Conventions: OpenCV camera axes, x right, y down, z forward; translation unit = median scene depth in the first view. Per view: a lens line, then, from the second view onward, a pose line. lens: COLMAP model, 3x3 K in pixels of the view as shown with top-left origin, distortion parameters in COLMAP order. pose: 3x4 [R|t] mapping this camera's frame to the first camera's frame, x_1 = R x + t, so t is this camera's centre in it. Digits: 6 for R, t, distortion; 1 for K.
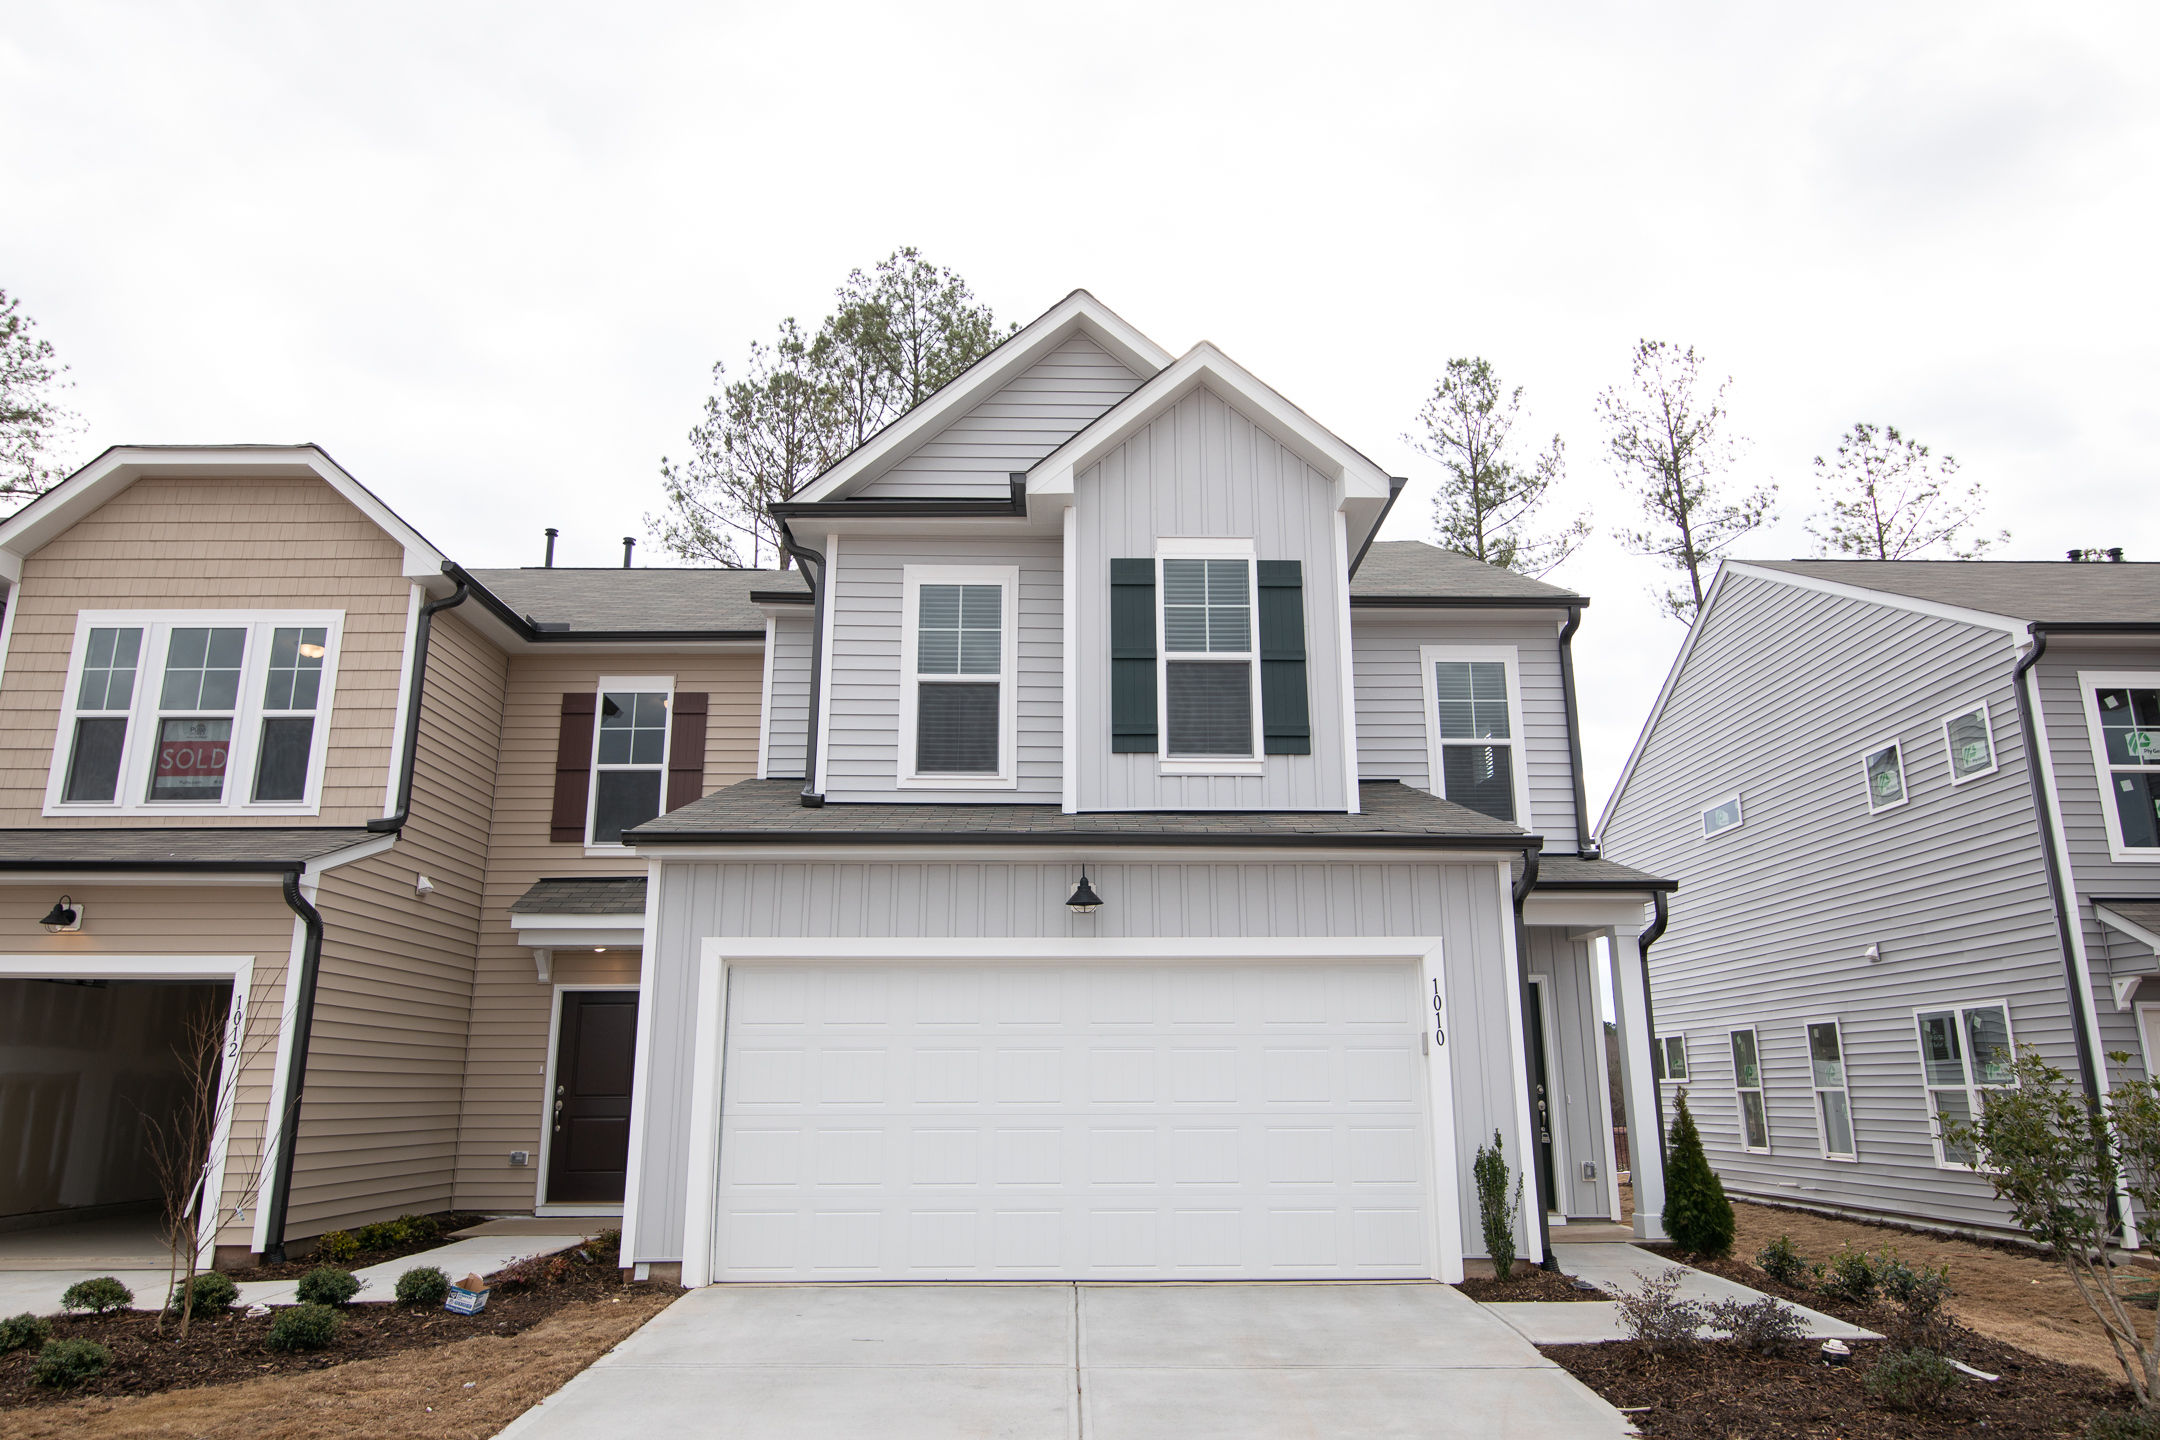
lens RADIAL K [[1379.3, 0, 1080.0], [0, 1379.3, 720.0], [0, 0, 1]] dist [-0.003782, -0.003274]
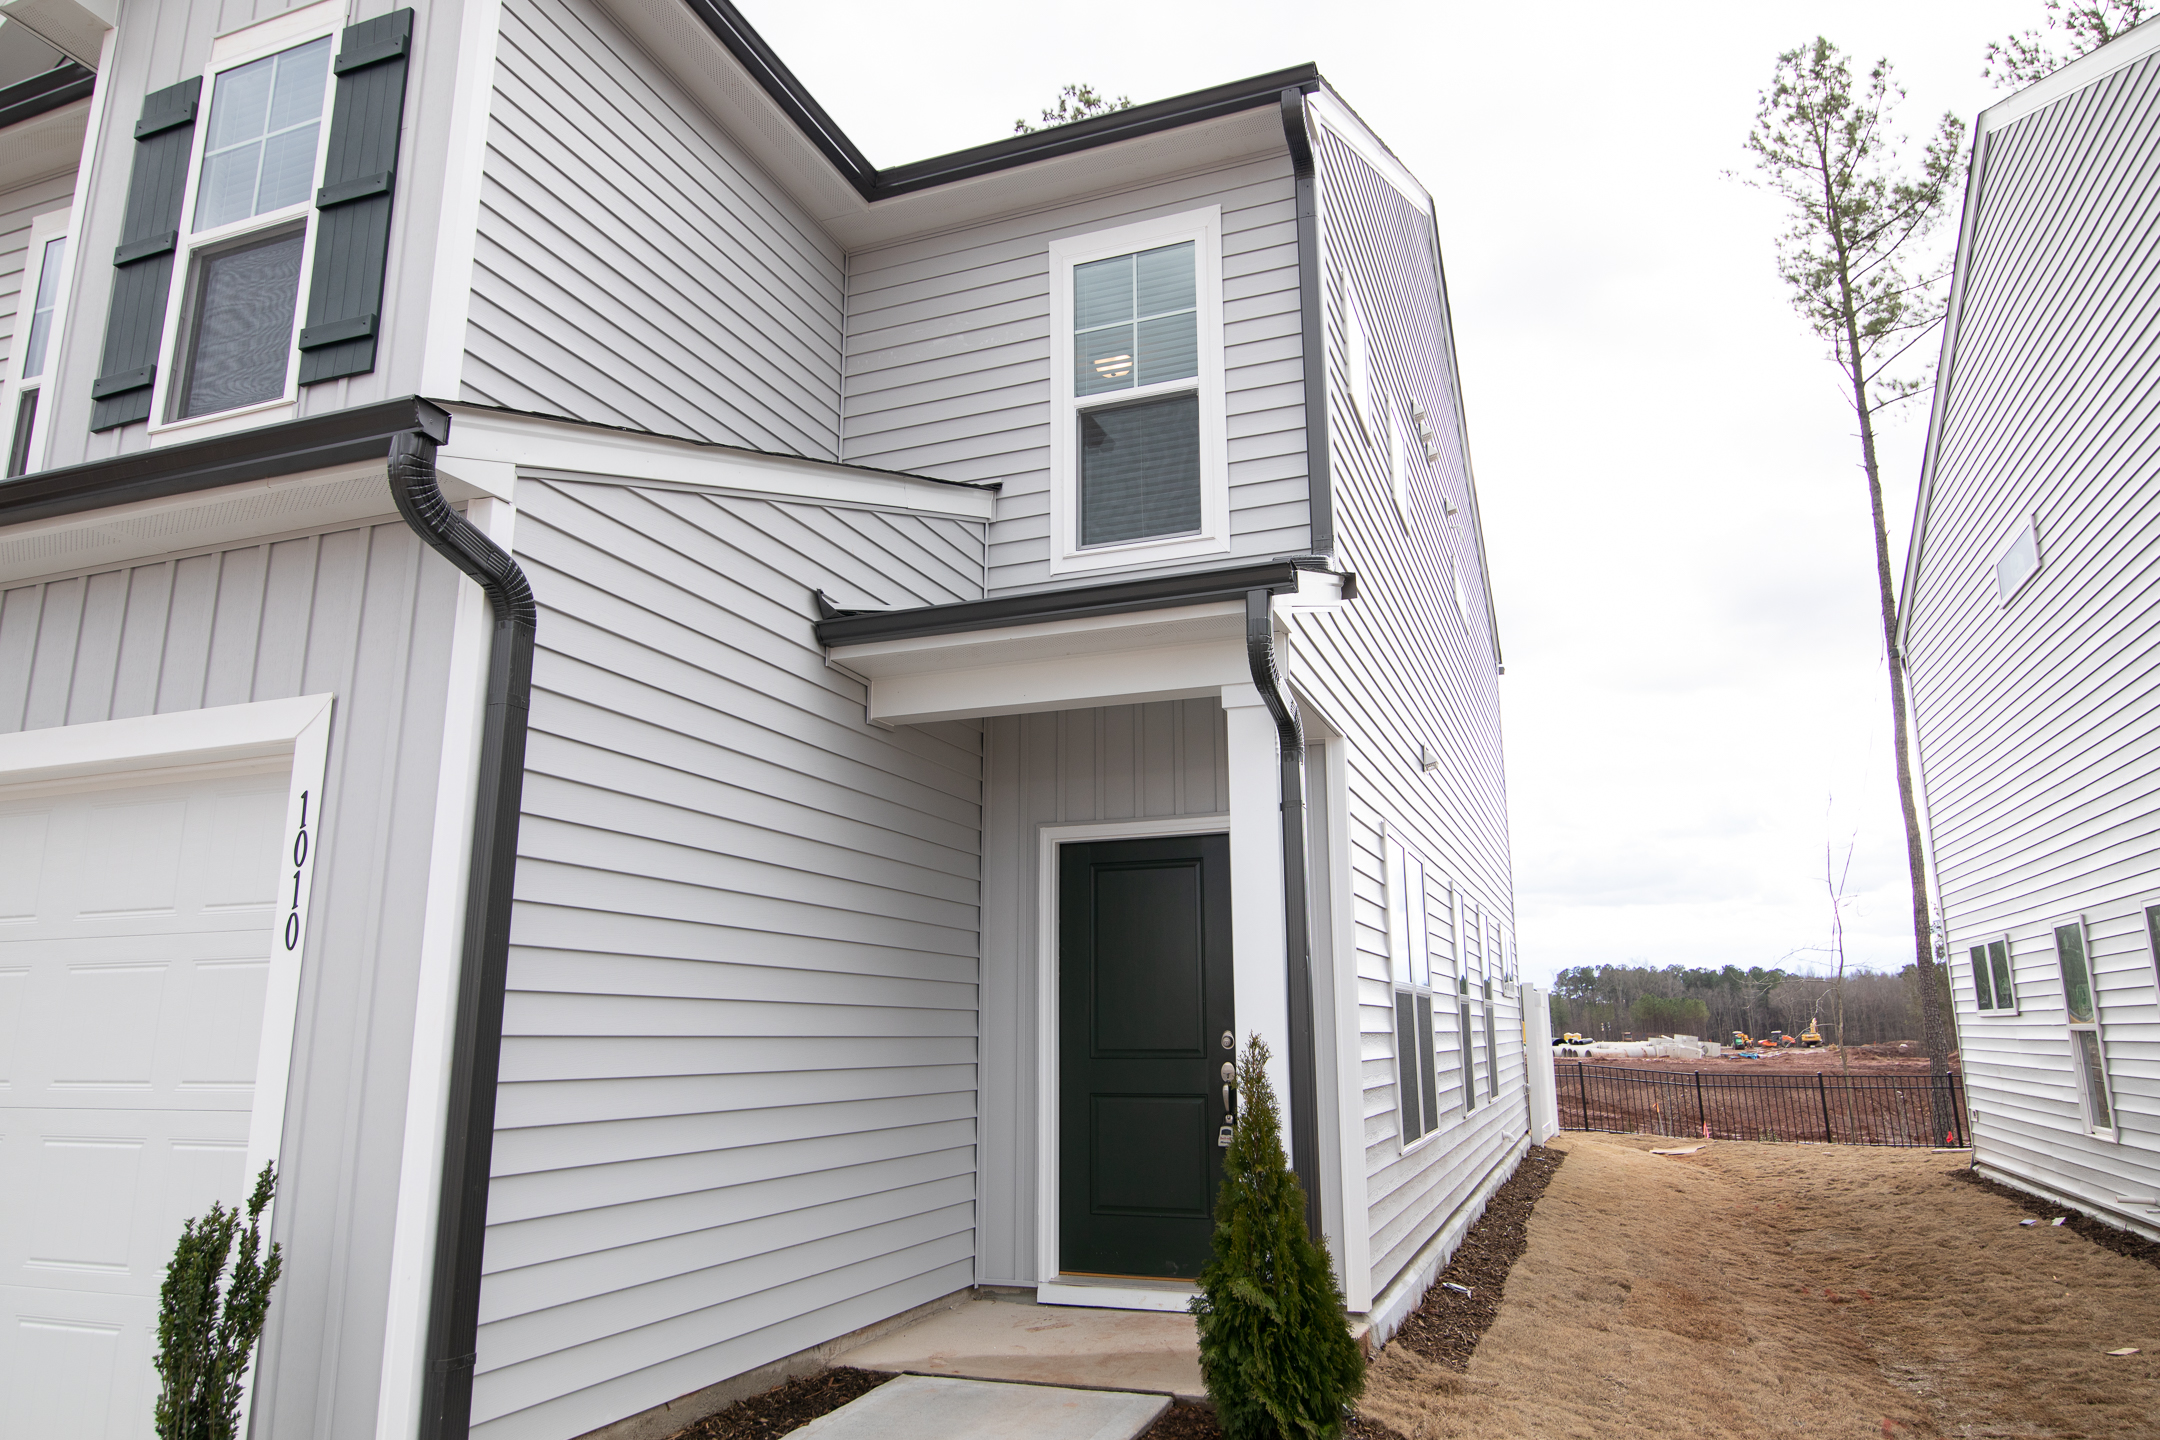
lens RADIAL K [[1342.9, 0, 1128.8], [0, 1342.9, 726.1], [0, 0, 1]] dist [-0.006402, 0.000606]
pose [[0.936572, -0.086170, -0.339716, 0.526596], [0.100057, 0.994703, 0.023540, 0.153327], [0.335888, -0.056038, 0.940233, 0.589561]]
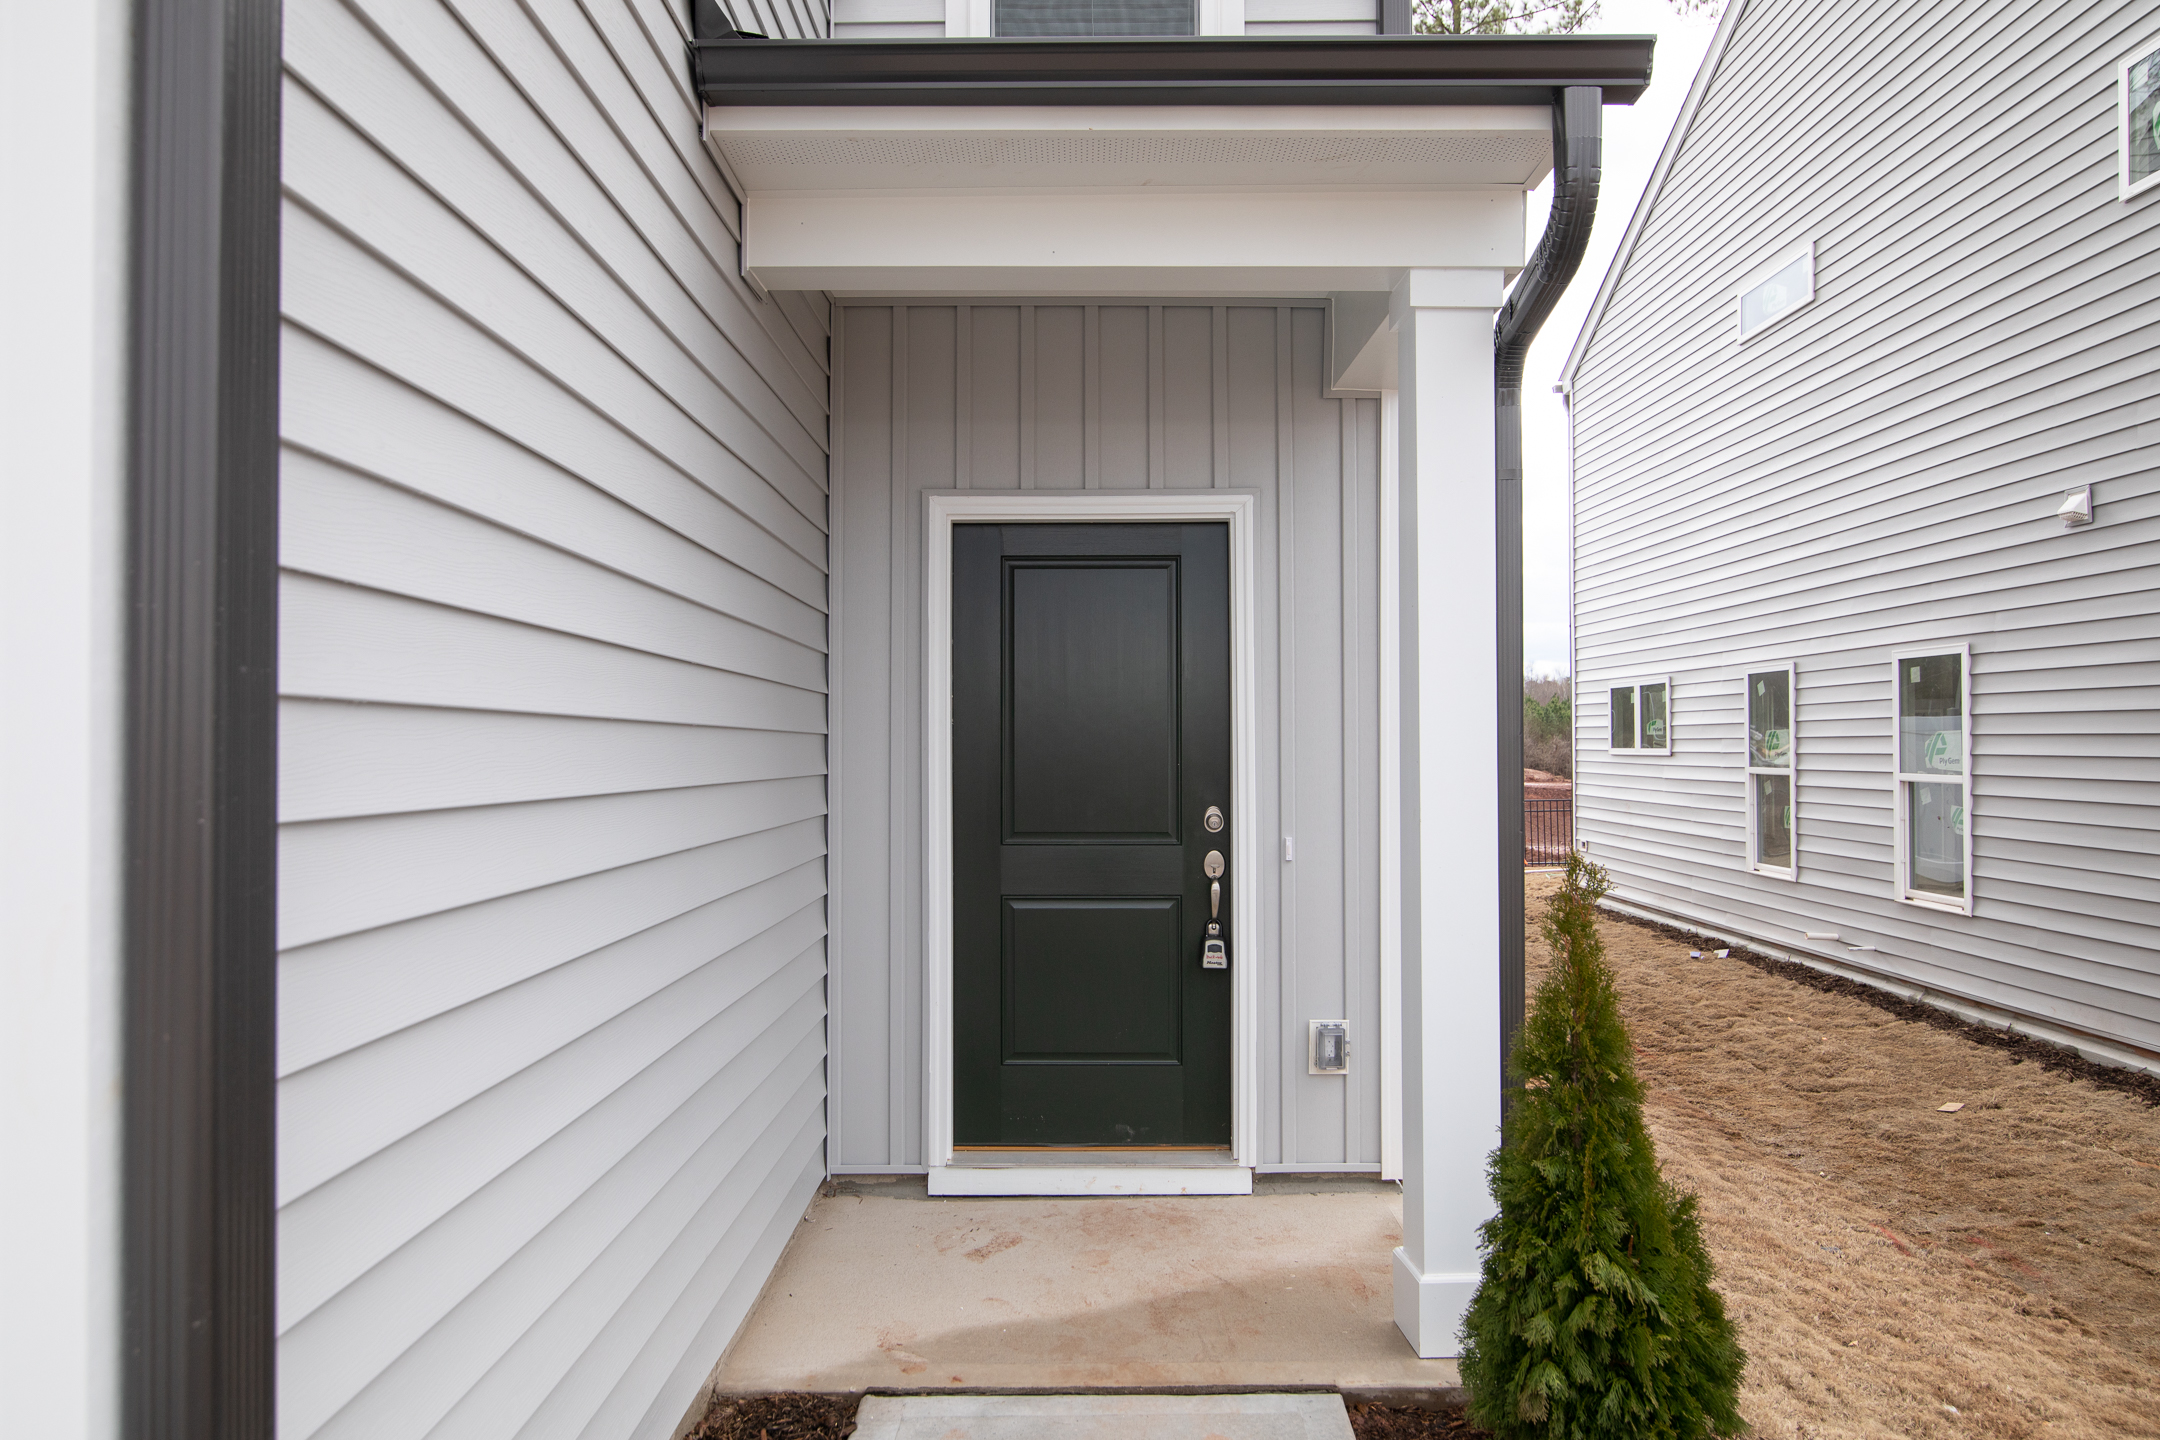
lens RADIAL K [[1374.1, 0, 1085.0], [0, 1374.1, 714.8], [0, 0, 1]] dist [-0.004936, 0.000960]
pose [[0.999973, -0.001584, -0.007187, 0.335553], [0.003275, 0.970315, 0.241822, 0.174045], [0.006591, -0.241839, 0.970294, 0.737632]]
